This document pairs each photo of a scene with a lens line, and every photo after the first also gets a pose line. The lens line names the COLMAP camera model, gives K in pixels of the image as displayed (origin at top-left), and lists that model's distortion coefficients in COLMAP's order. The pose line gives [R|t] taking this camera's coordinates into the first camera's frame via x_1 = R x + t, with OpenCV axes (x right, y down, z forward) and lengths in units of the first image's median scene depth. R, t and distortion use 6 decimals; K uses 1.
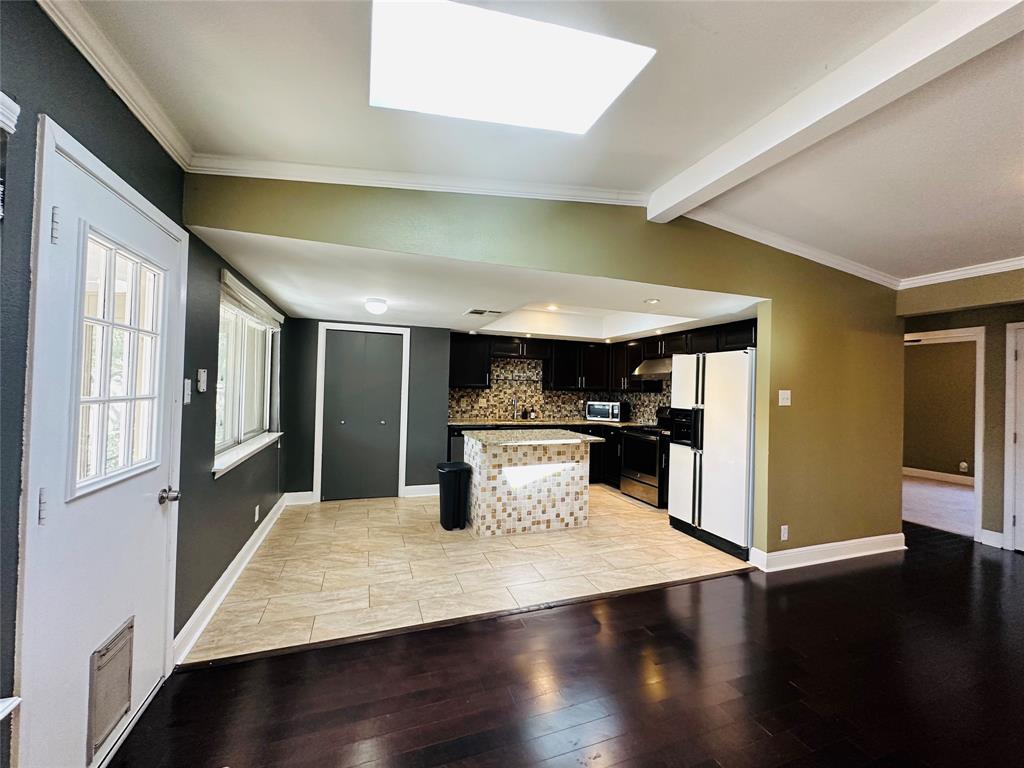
lens RADIAL K [[408.9, 0, 513.8], [0, 408.9, 381.9], [0, 0, 1]] dist [-0.003691, -0.000119]
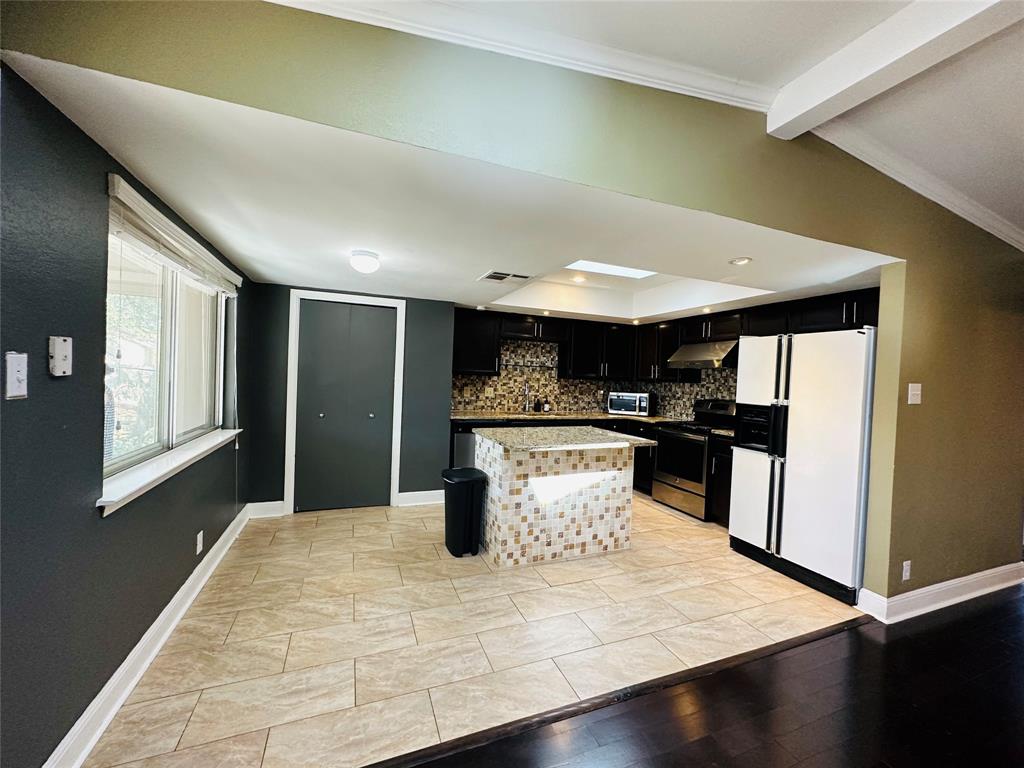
lens RADIAL K [[408.9, 0, 513.8], [0, 408.9, 383.1], [0, 0, 1]] dist [-0.003691, -0.000119]
pose [[0.999418, 0.012387, 0.031785, -0.081777], [-0.013482, 0.999315, 0.034467, 0.003246], [-0.031336, -0.034875, 0.998900, 0.229695]]
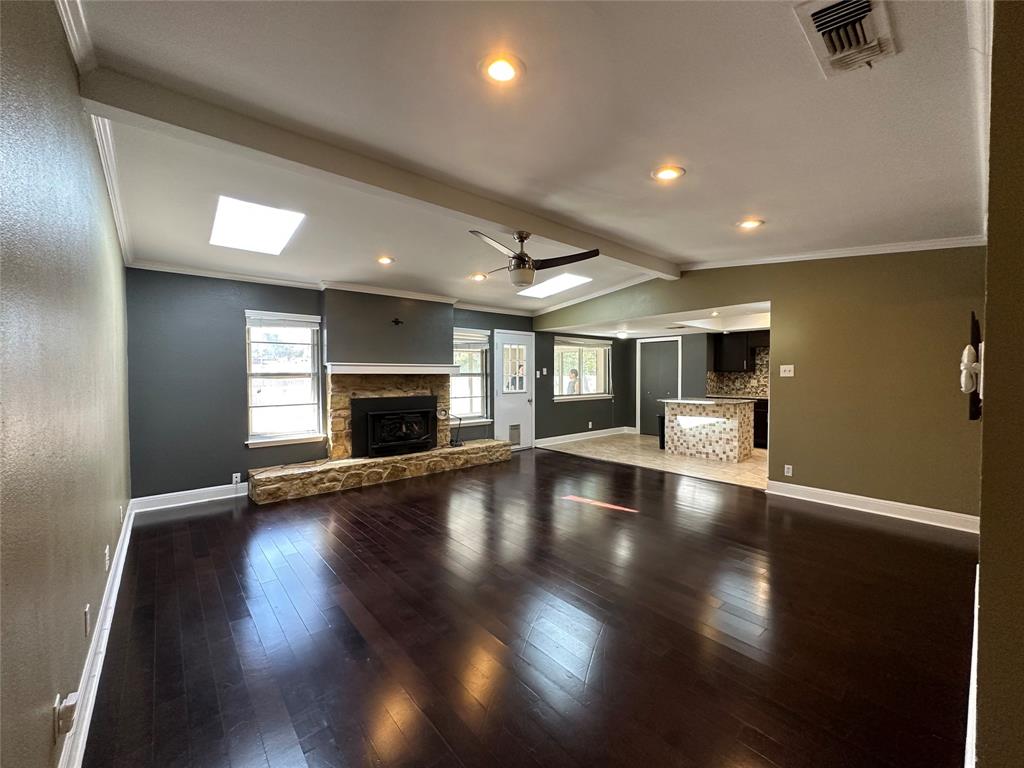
lens RADIAL K [[408.9, 0, 513.1], [0, 408.9, 379.3], [0, 0, 1]] dist [-0.003691, -0.000119]
pose [[0.355790, -0.014818, -0.934448, 1.338635], [0.025415, 0.999658, -0.006175, 0.044014], [0.934220, -0.021552, 0.356045, -0.272560]]
